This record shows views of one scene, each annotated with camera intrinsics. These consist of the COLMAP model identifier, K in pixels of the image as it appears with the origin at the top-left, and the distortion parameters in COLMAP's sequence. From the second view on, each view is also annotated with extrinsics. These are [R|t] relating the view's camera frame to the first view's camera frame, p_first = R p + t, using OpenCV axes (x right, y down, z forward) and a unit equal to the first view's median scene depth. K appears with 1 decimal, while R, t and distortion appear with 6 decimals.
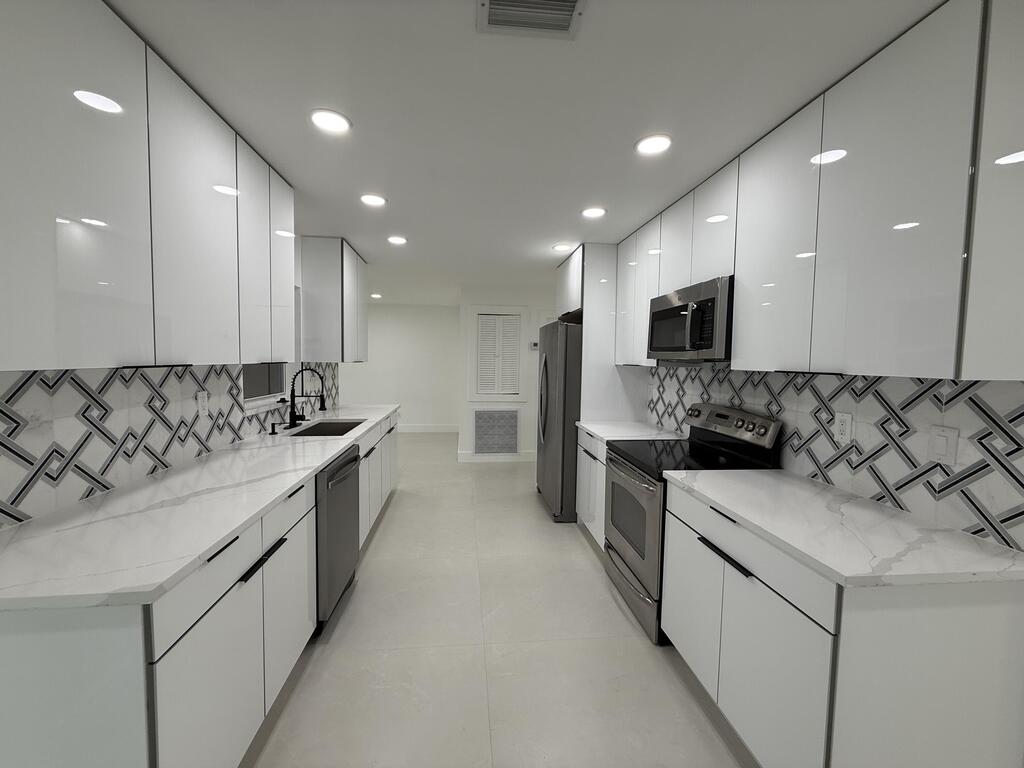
lens RADIAL K [[410.5, 0, 512.7], [0, 410.5, 383.5], [0, 0, 1]] dist [0.003396, -0.000439]
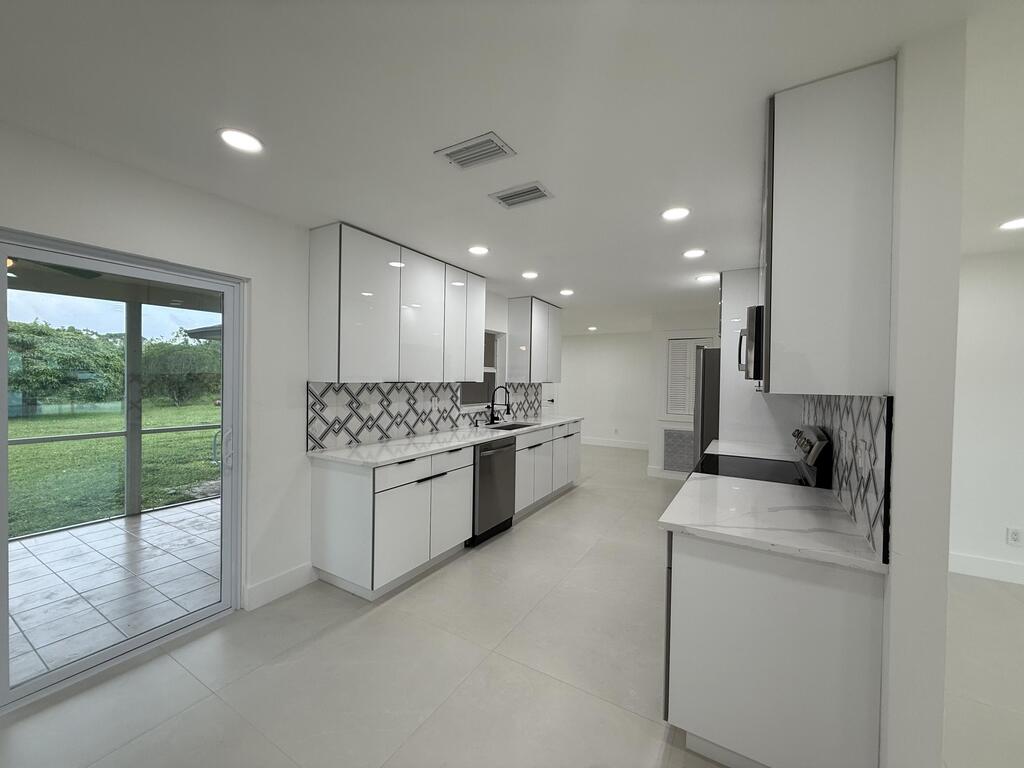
lens RADIAL K [[410.5, 0, 508.9], [0, 410.5, 384.1], [0, 0, 1]] dist [0.003396, -0.000439]
pose [[0.796036, 0.006266, -0.605217, 0.615463], [-0.039485, 0.998354, -0.041599, 0.023541], [0.603960, 0.057011, 0.794973, -0.270265]]
